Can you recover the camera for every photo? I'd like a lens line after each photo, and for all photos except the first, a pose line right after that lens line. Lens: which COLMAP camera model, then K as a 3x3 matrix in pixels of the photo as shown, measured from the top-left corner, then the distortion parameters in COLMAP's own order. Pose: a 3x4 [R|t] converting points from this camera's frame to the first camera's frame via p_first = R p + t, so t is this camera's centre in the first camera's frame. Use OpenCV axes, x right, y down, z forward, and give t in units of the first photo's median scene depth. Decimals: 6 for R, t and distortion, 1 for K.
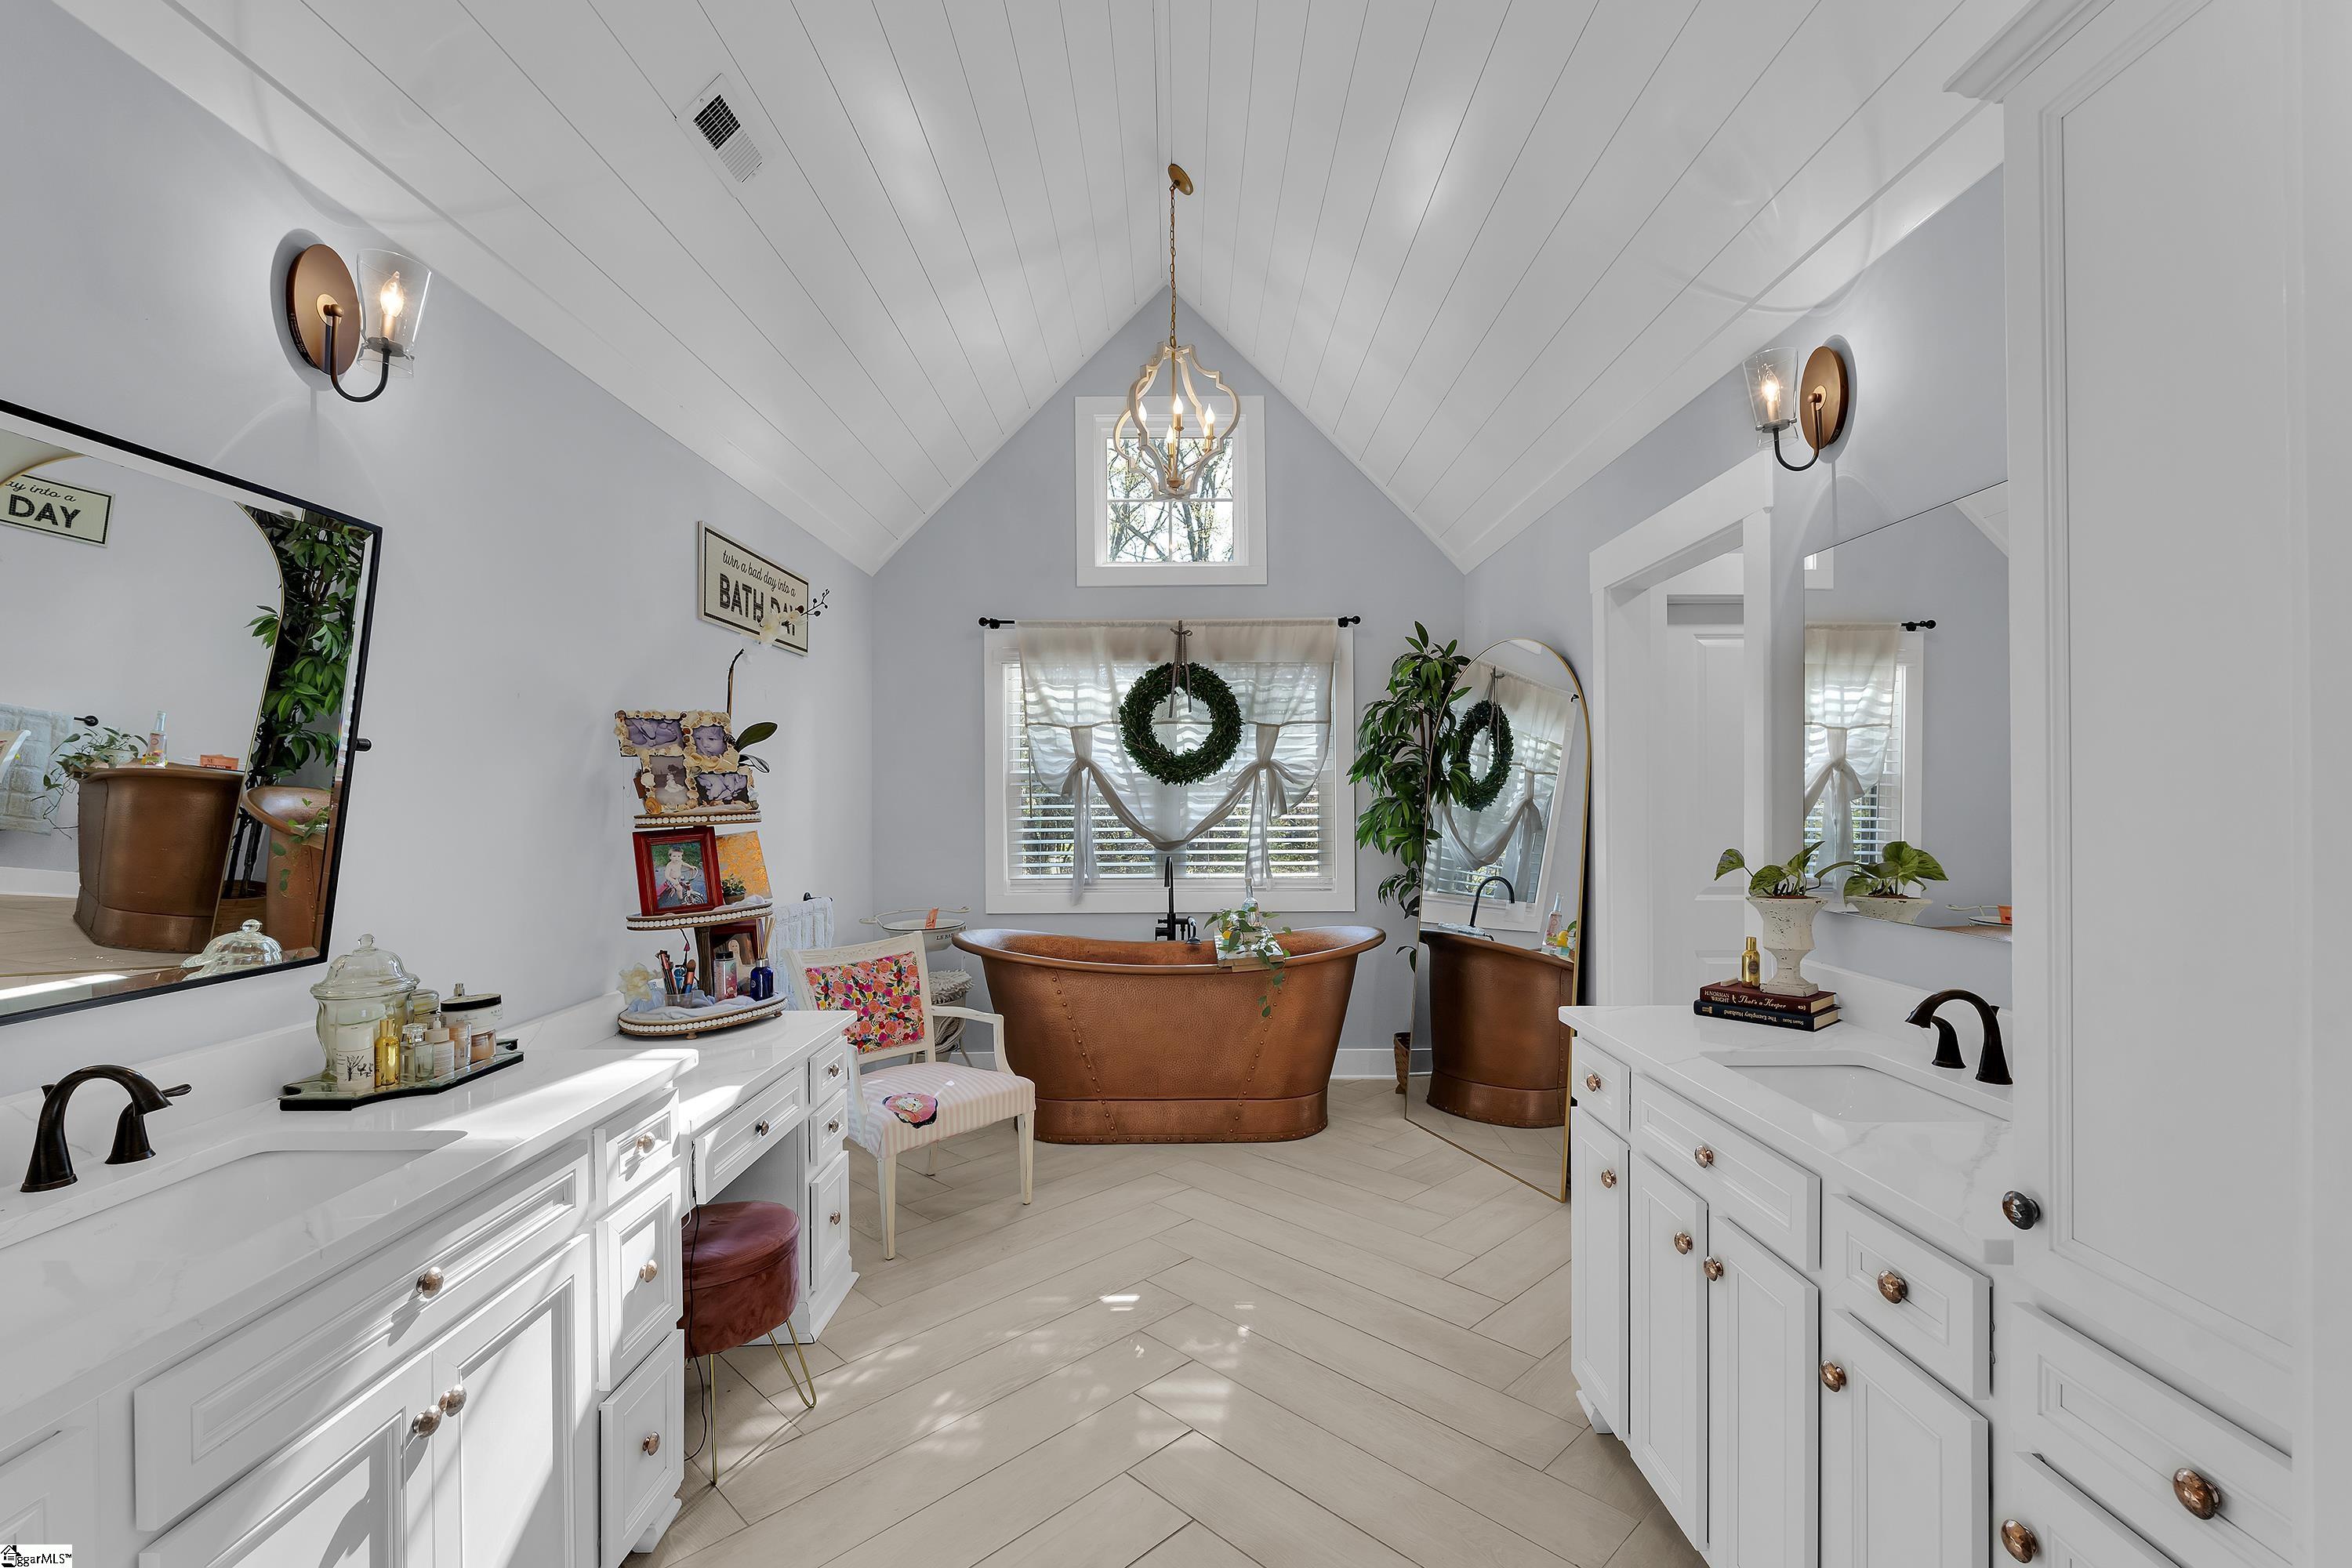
lens RADIAL K [[1071.9, 0, 1176.0], [0, 1071.9, 784.0], [0, 0, 1]] dist [-0.088878, -0.000012]
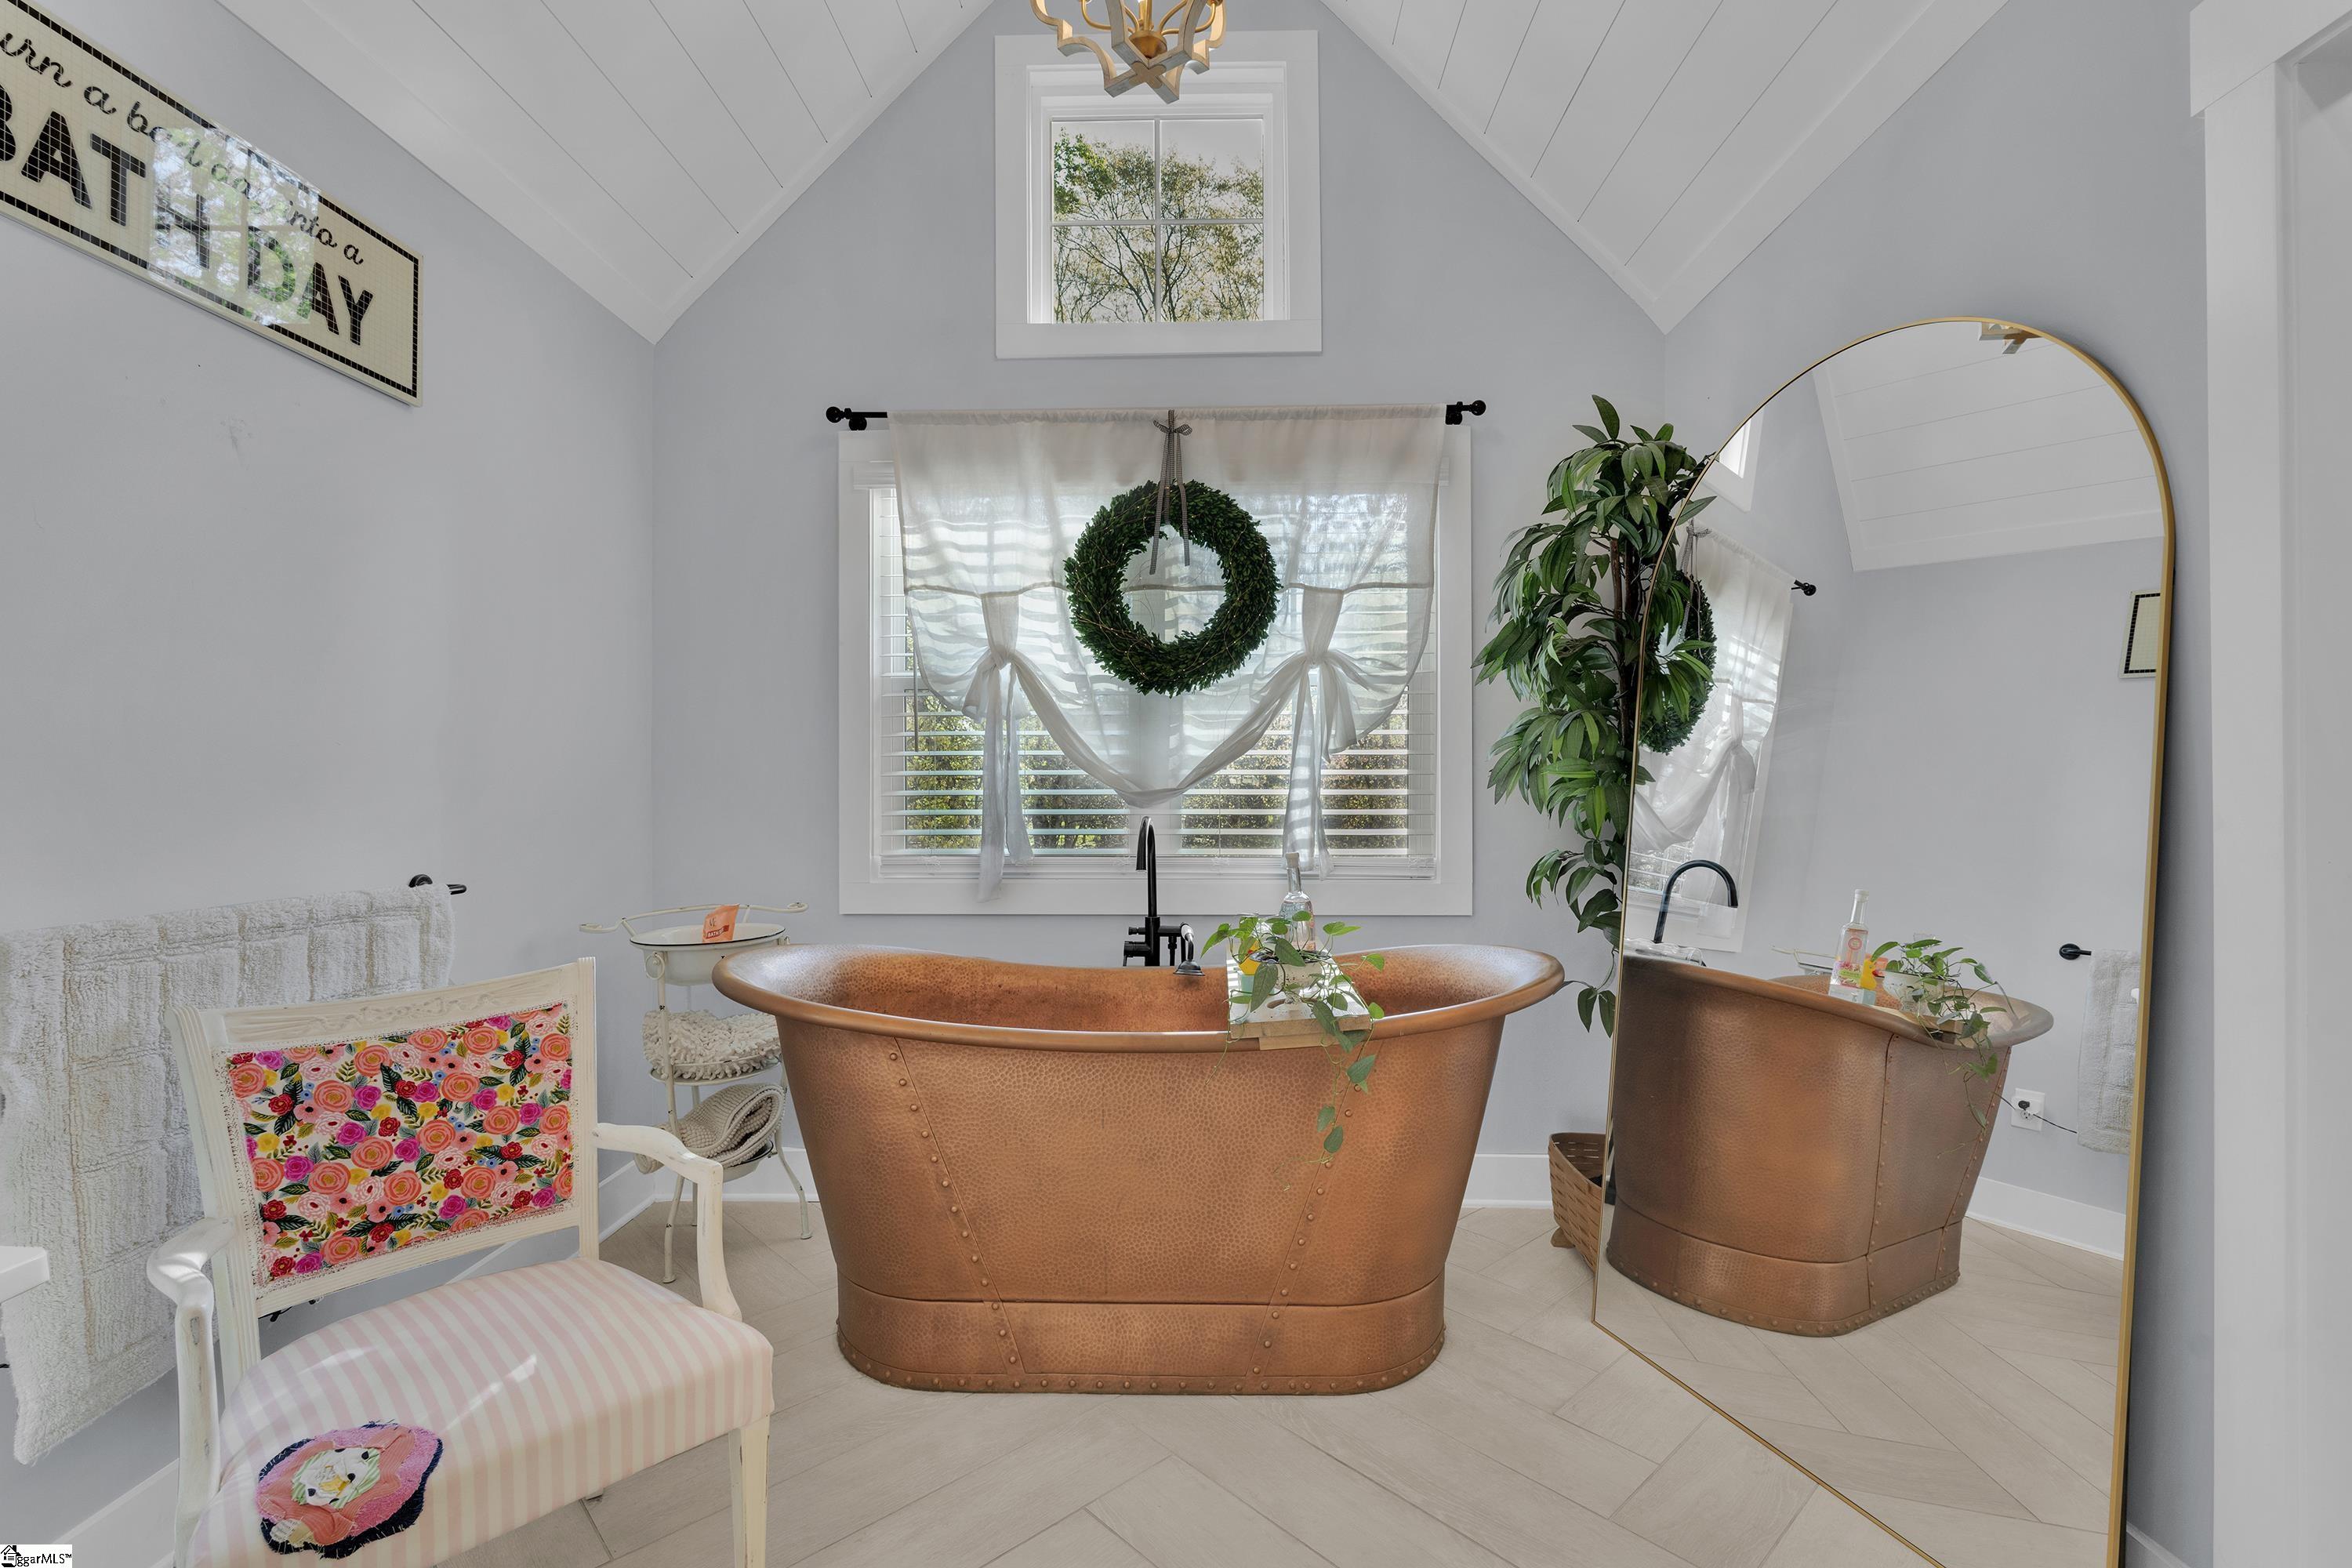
lens RADIAL K [[1014.7, 0, 1176.0], [0, 1014.7, 784.0], [0, 0, 1]] dist [-0.000100, -0.000019]
pose [[0.999607, 0.005972, -0.027382, 0.022679], [-0.005961, 0.999982, 0.000449, 0.049125], [0.027384, -0.000286, 0.999625, 0.457181]]
